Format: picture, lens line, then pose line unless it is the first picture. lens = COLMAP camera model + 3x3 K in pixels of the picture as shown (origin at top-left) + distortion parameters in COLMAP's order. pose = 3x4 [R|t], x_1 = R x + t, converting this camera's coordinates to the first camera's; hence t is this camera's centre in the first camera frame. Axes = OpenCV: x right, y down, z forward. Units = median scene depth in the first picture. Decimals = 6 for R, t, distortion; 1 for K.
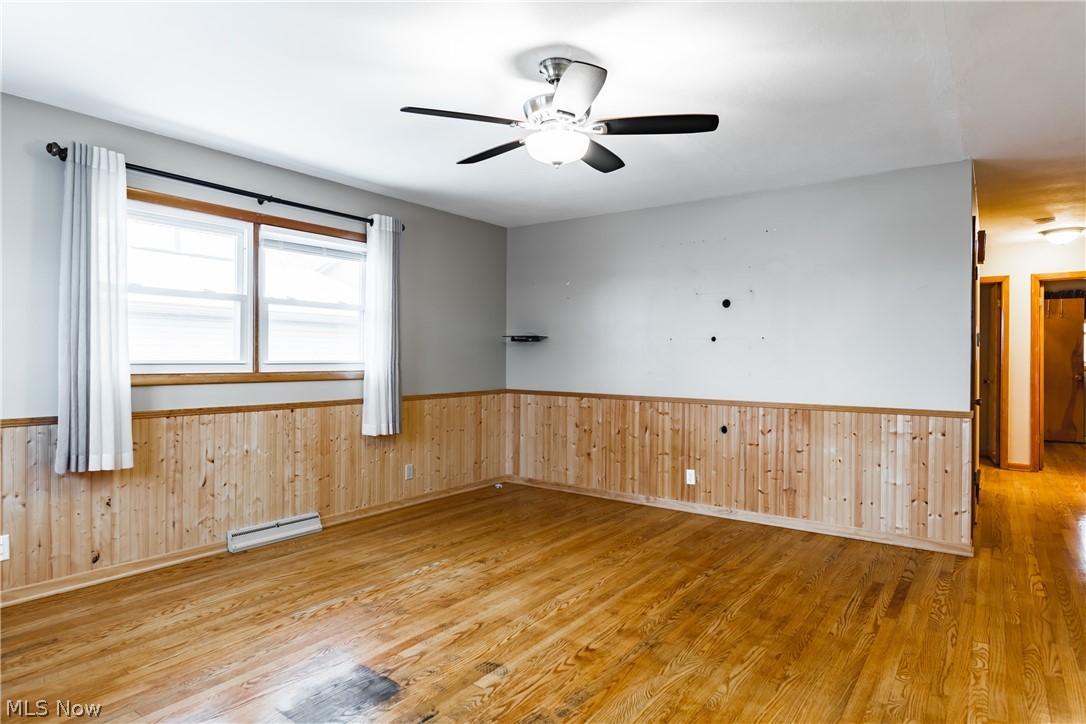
lens RADIAL K [[618.4, 0, 547.2], [0, 618.4, 354.7], [0, 0, 1]] dist [-0.014833, -0.000230]
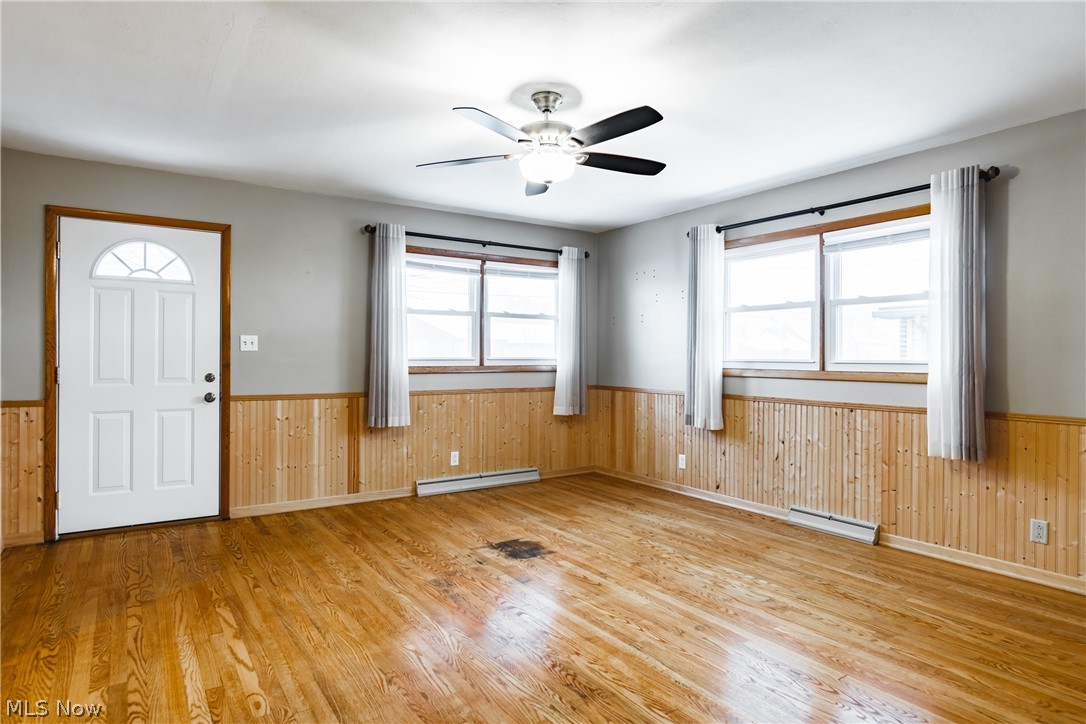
lens RADIAL K [[618.4, 0, 547.2], [0, 618.4, 354.7], [0, 0, 1]] dist [-0.014833, -0.000230]
pose [[-0.341518, -0.006951, -0.939850, 0.832271], [-0.001510, 0.999975, -0.006848, 0.010173], [0.939874, -0.000920, -0.341520, 1.068817]]
